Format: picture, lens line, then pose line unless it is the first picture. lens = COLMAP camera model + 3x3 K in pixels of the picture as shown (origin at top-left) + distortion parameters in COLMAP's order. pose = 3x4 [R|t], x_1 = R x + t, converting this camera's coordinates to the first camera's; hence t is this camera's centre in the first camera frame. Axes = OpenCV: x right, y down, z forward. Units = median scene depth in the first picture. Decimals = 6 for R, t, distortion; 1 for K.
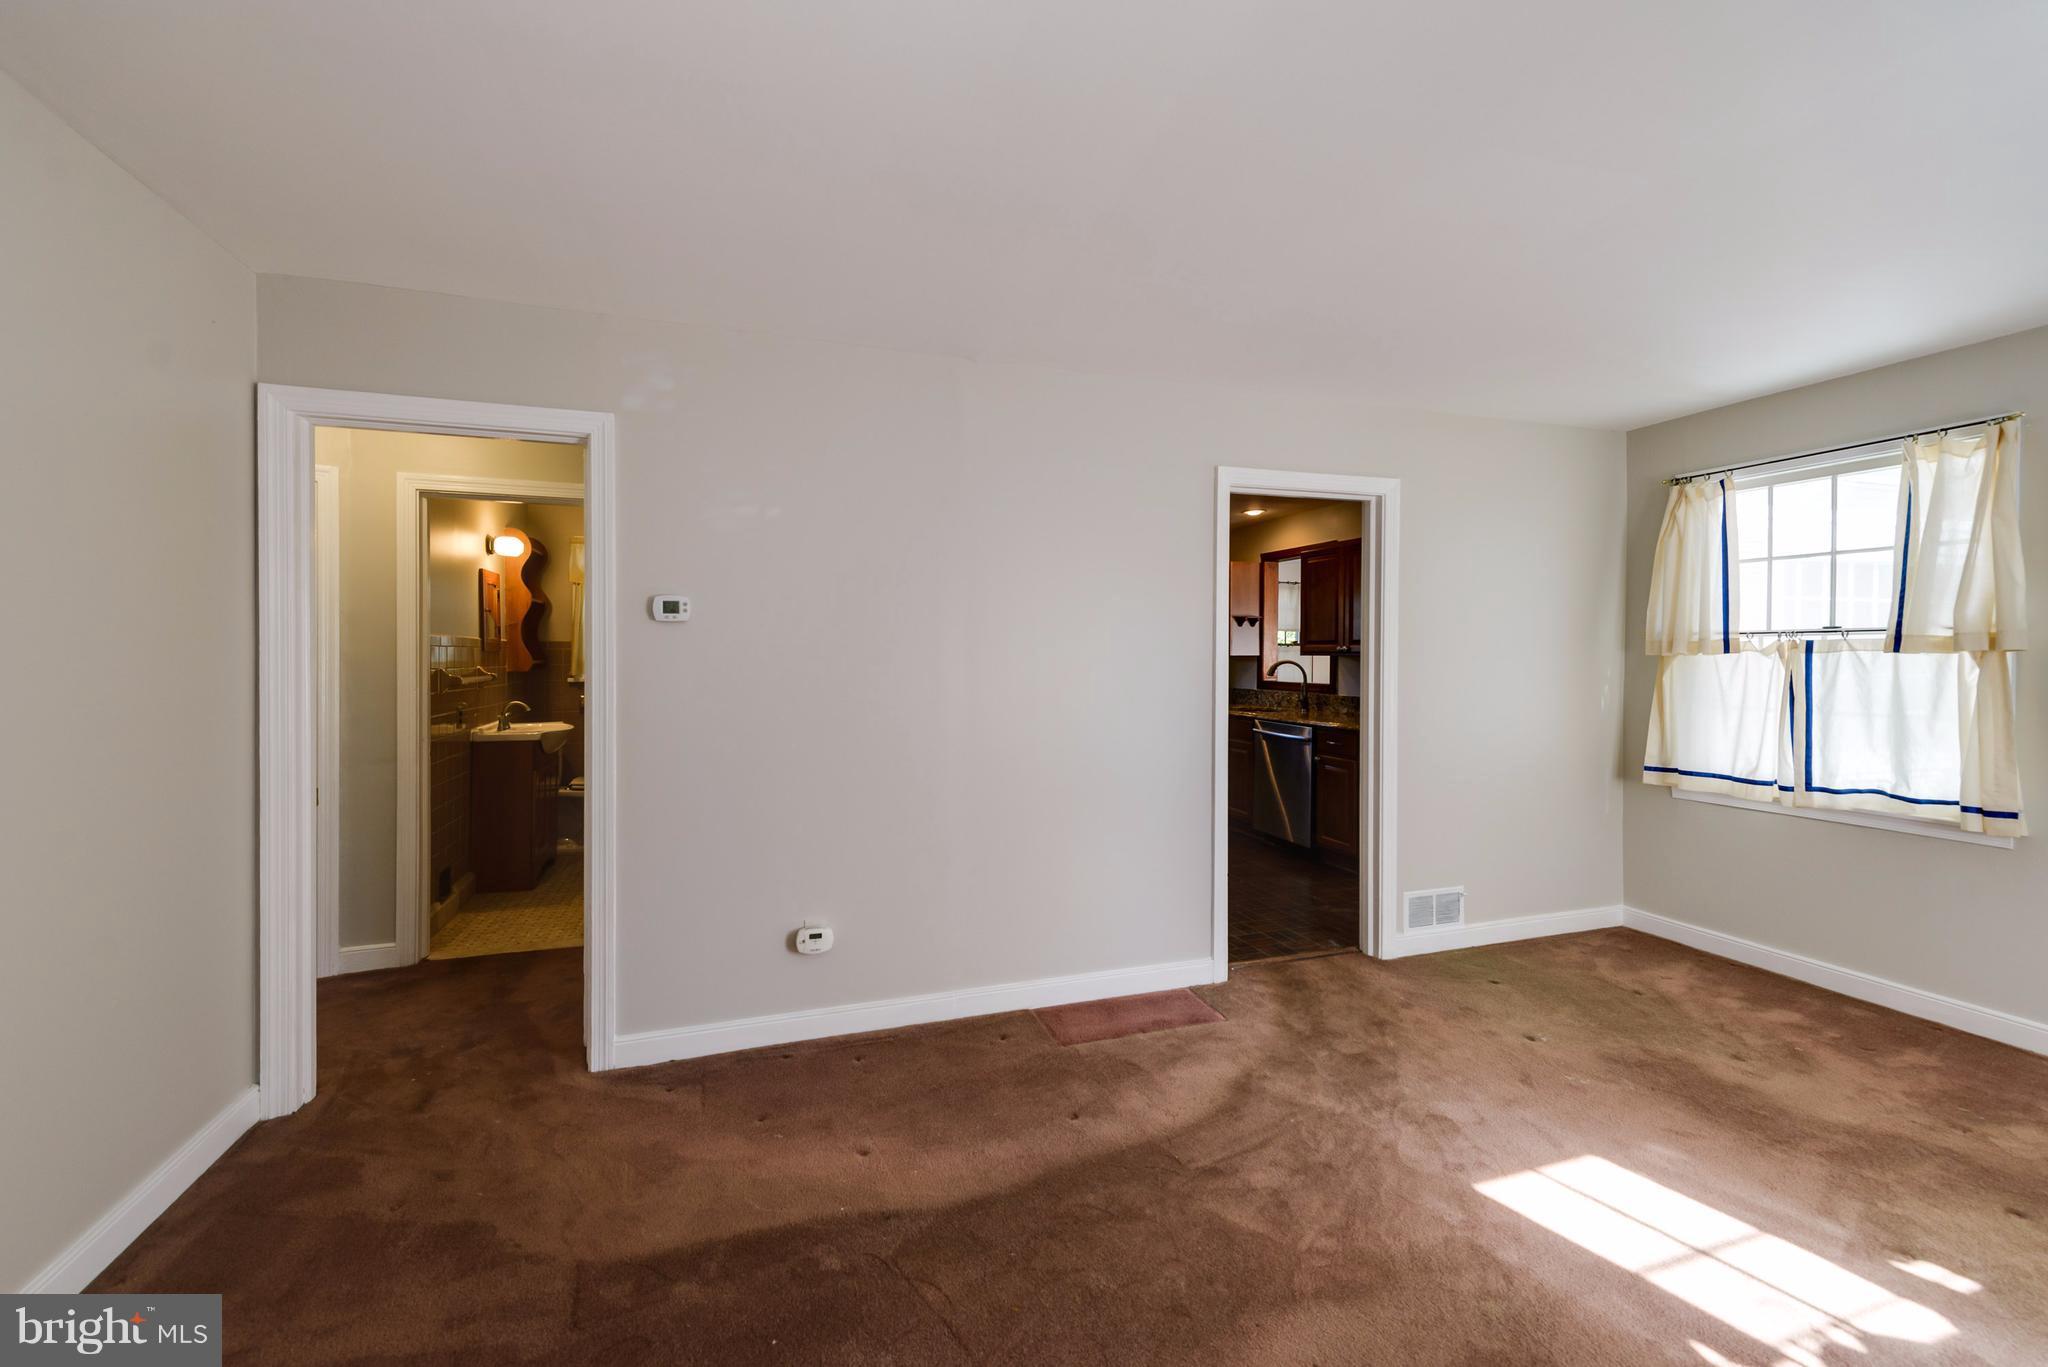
lens RADIAL K [[811.1, 0, 1010.6], [0, 811.1, 665.5], [0, 0, 1]] dist [0.001995, -0.000830]
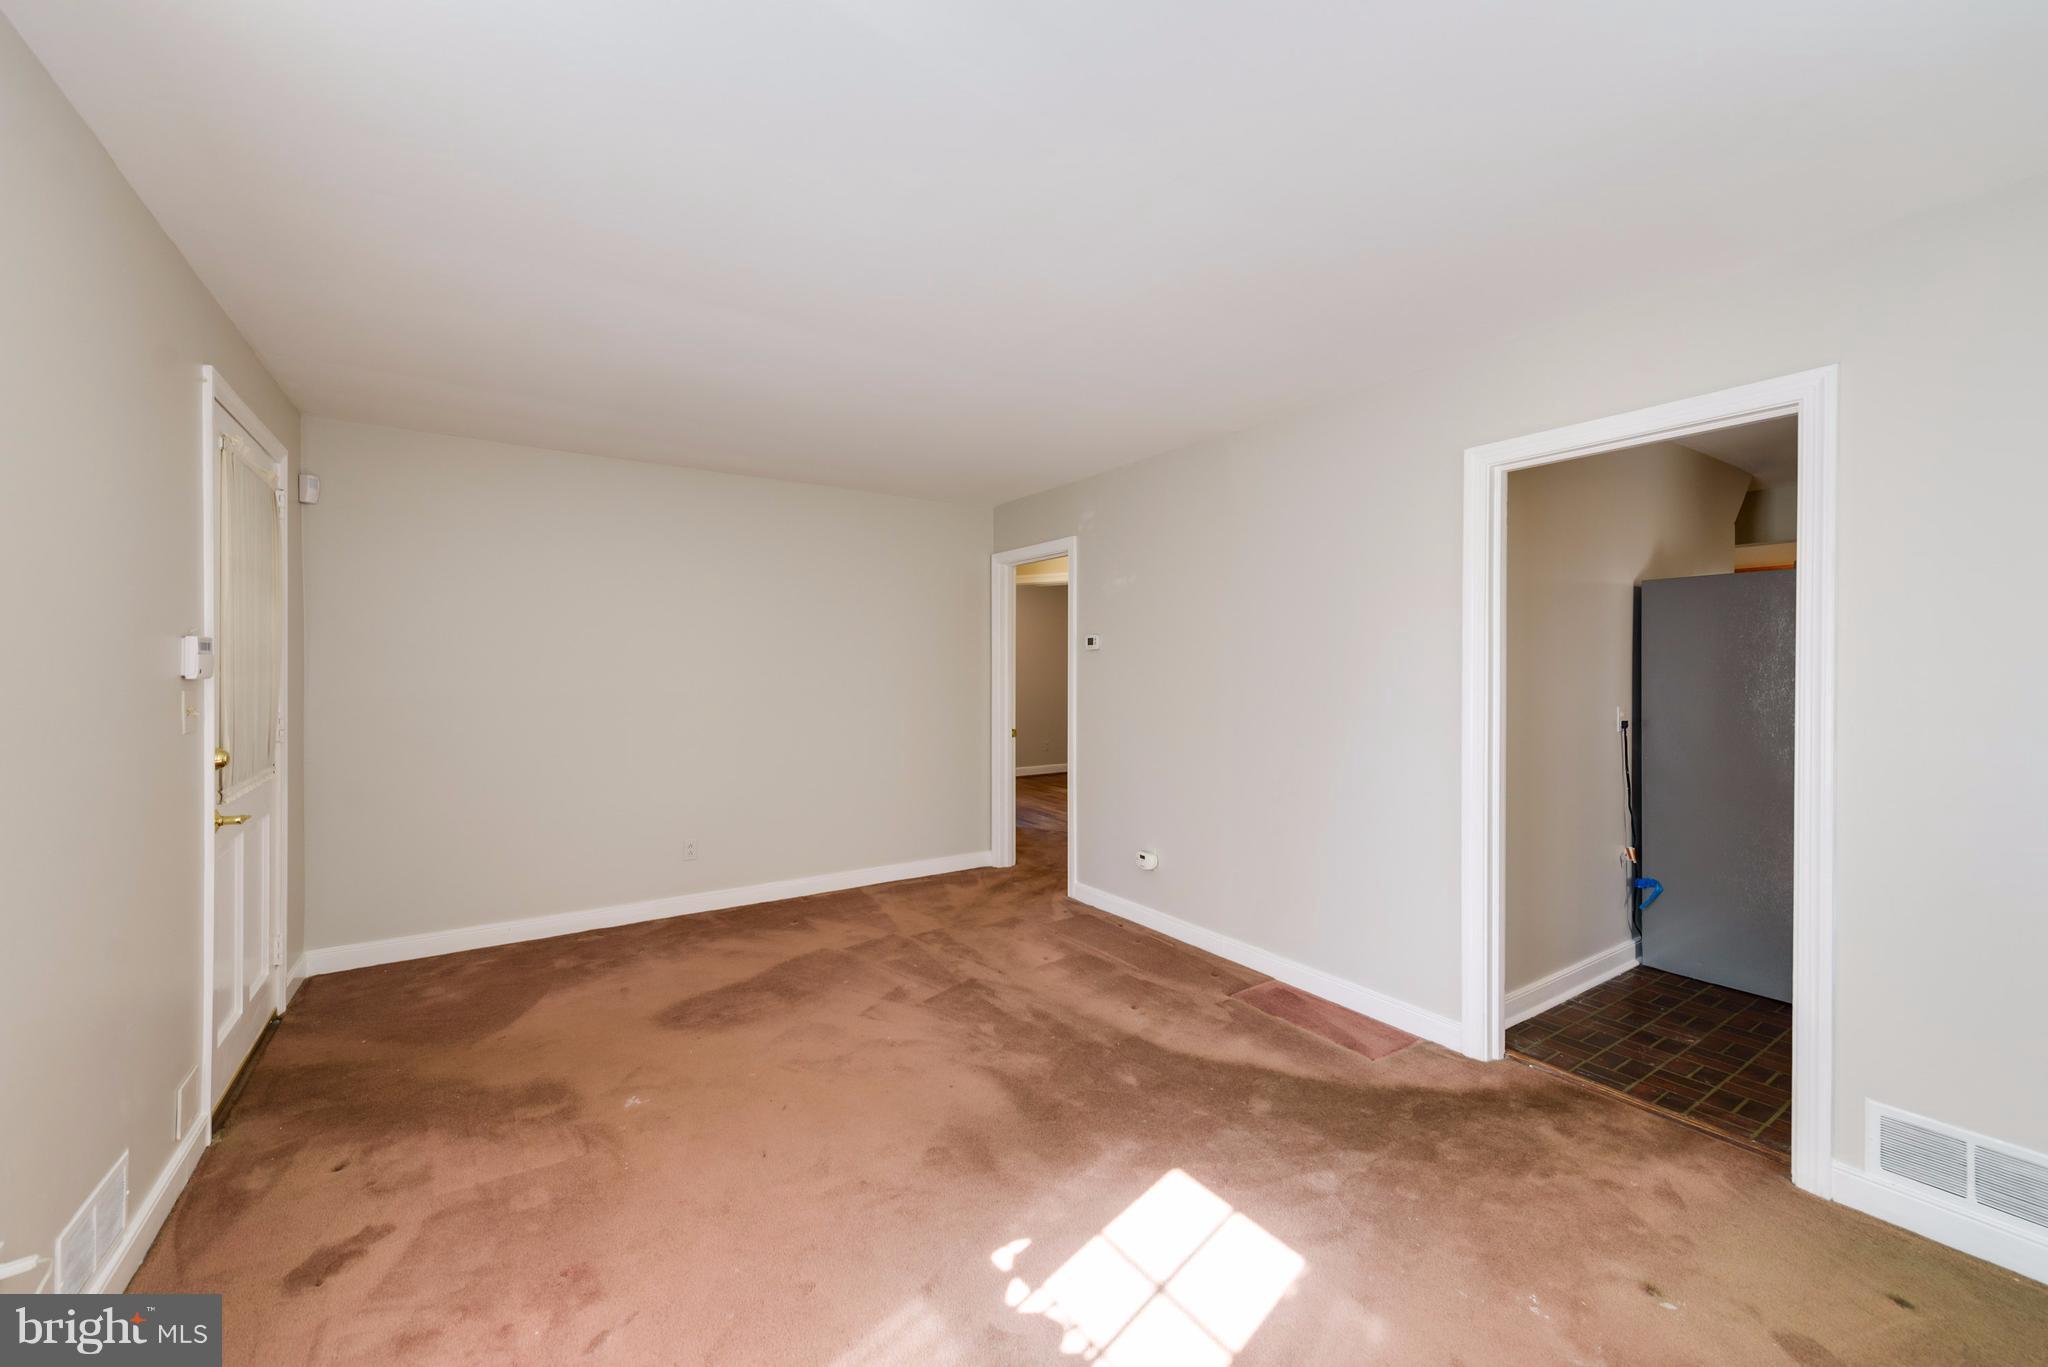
lens RADIAL K [[811.1, 0, 1012.6], [0, 811.1, 676.9], [0, 0, 1]] dist [0.001995, -0.000830]
pose [[0.256183, 0.010966, -0.966566, 1.206480], [-0.014691, 0.999864, 0.007450, -0.006945], [0.966517, 0.012291, 0.256309, 0.398930]]
